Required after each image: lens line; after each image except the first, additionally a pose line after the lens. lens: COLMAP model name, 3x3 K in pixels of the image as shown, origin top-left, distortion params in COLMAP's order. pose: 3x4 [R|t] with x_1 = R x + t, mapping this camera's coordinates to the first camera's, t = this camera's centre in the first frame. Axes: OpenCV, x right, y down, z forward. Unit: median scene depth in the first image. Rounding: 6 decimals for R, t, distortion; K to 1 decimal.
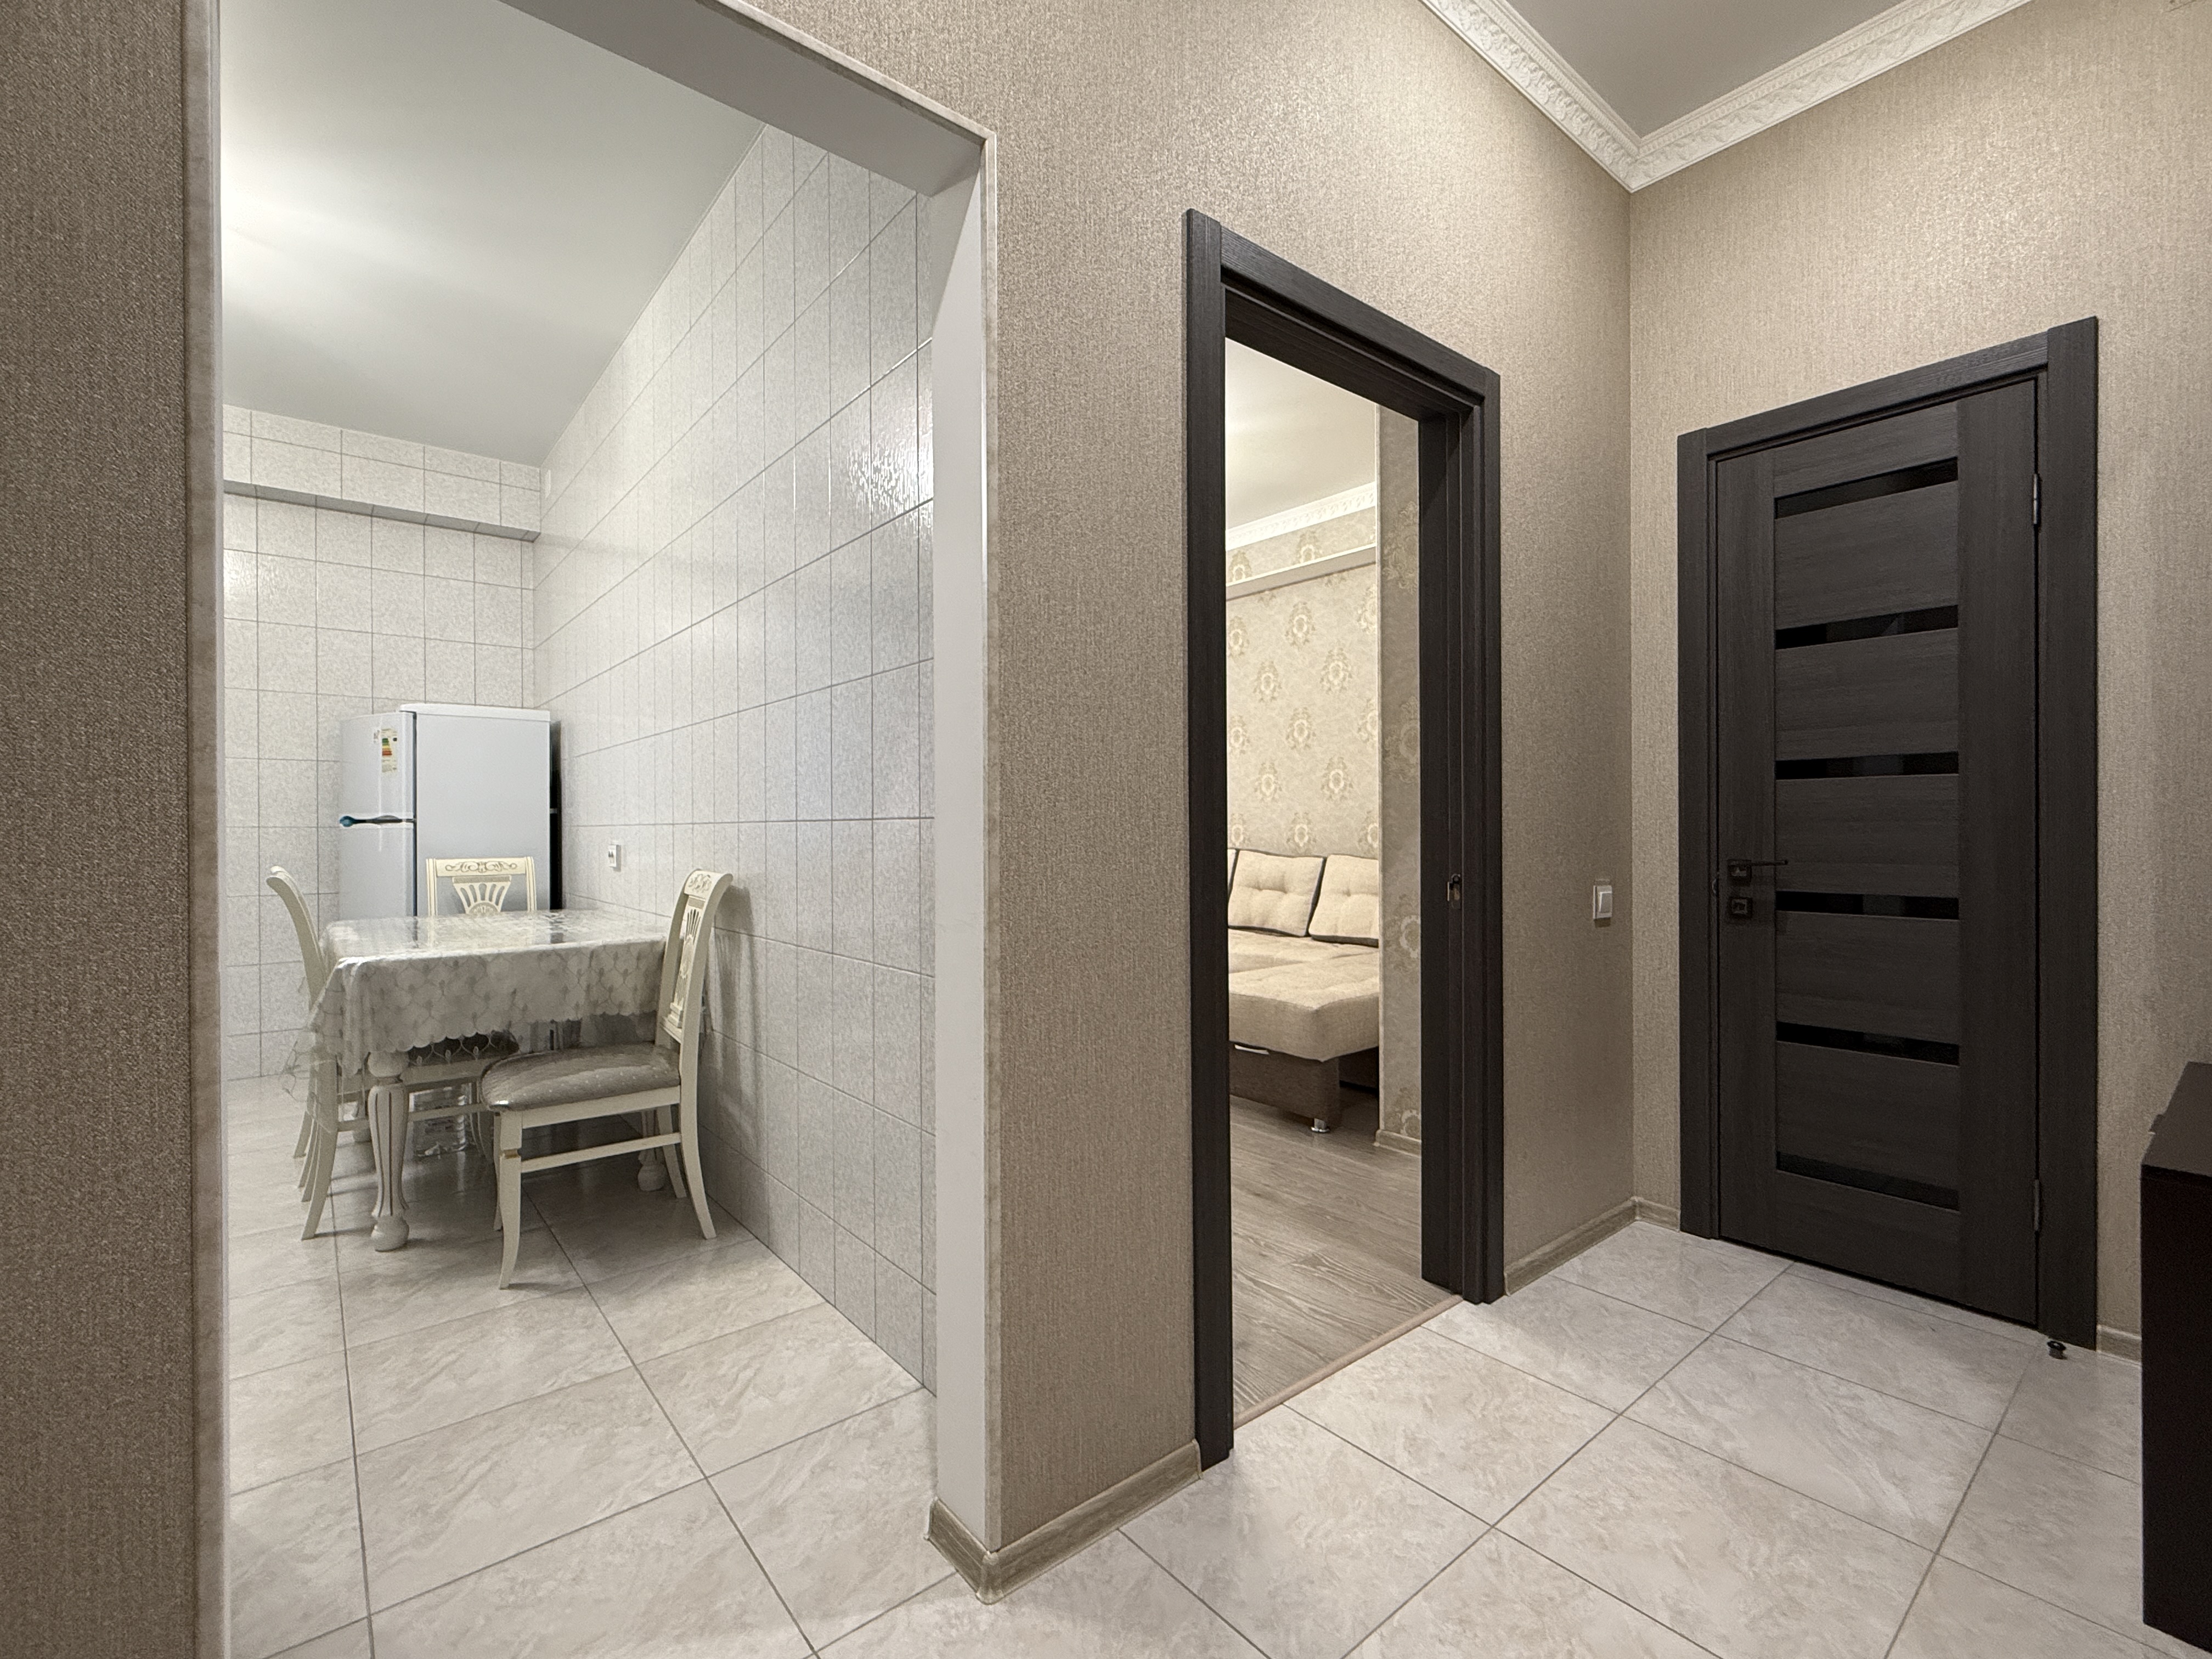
lens RADIAL K [[956.4, 0, 1105.6], [0, 956.4, 831.7], [0, 0, 1]] dist [-0.001100, -0.001377]
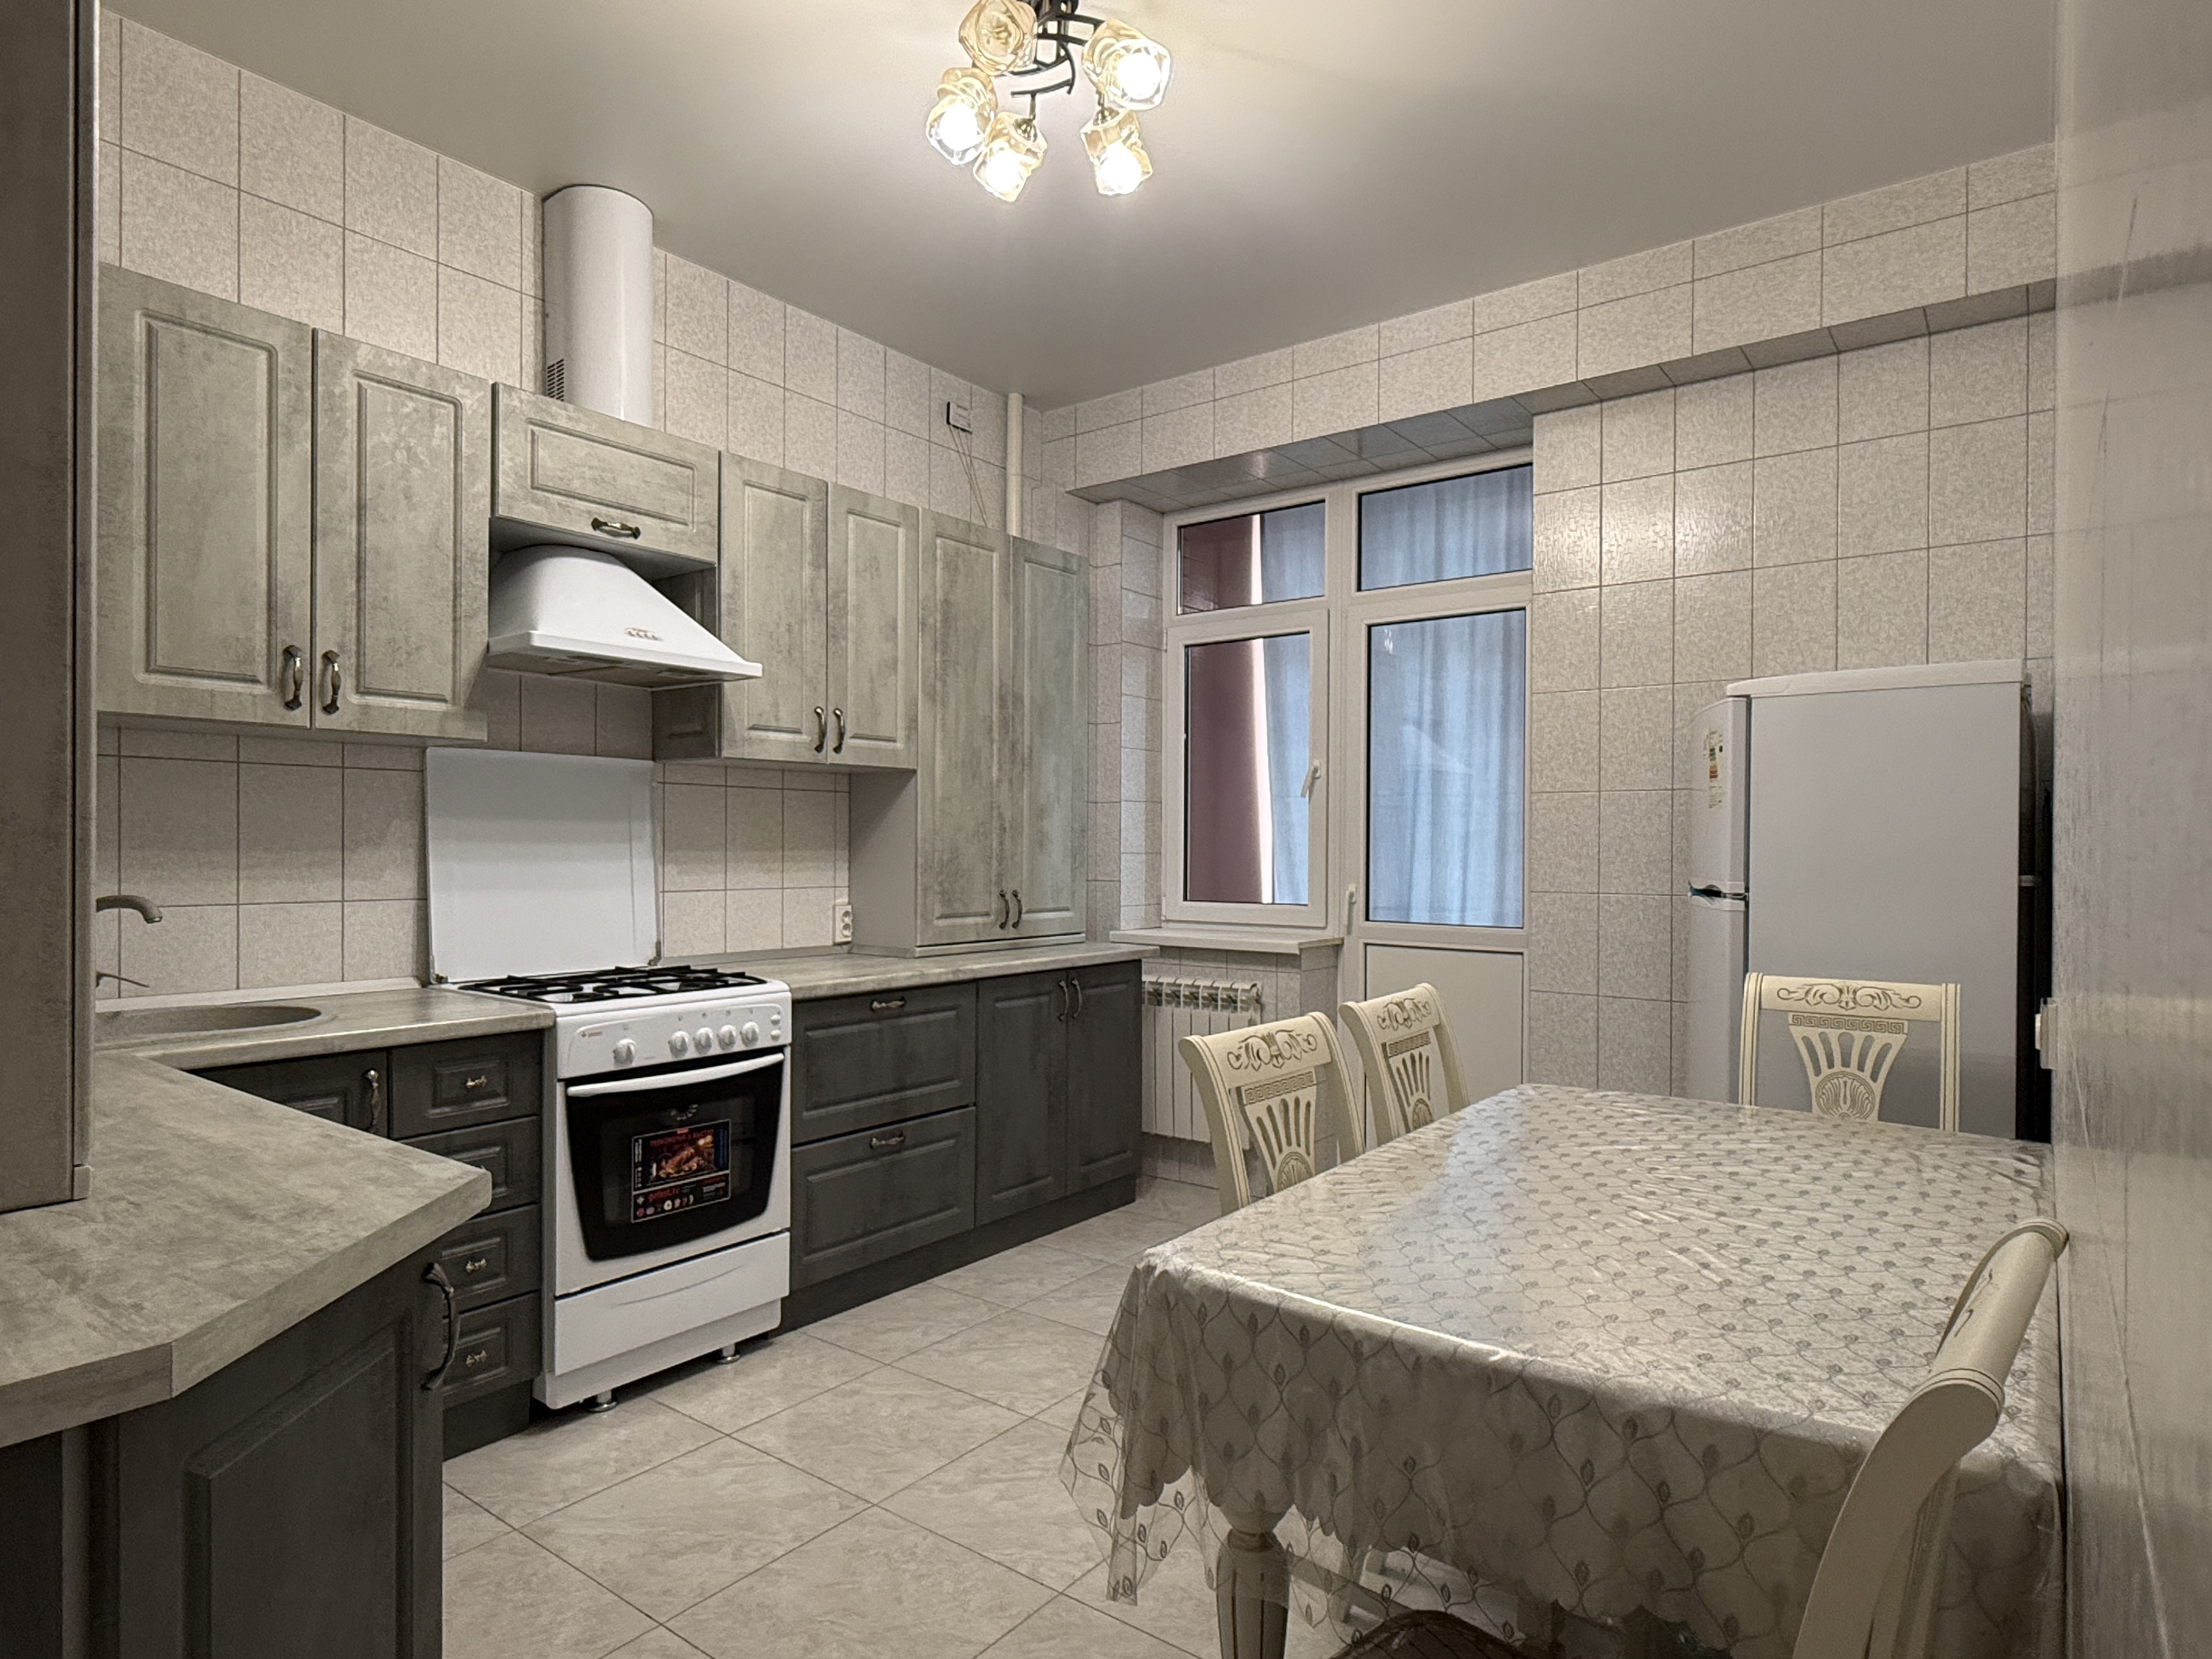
lens RADIAL K [[1253.6, 0, 1113.8], [0, 1253.6, 848.0], [0, 0, 1]] dist [0.026095, 0.000172]
pose [[0.245142, 0.005115, -0.969474, -0.044015], [-0.008316, 0.999960, 0.003173, -0.014469], [0.969452, 0.007285, 0.245175, 0.180252]]
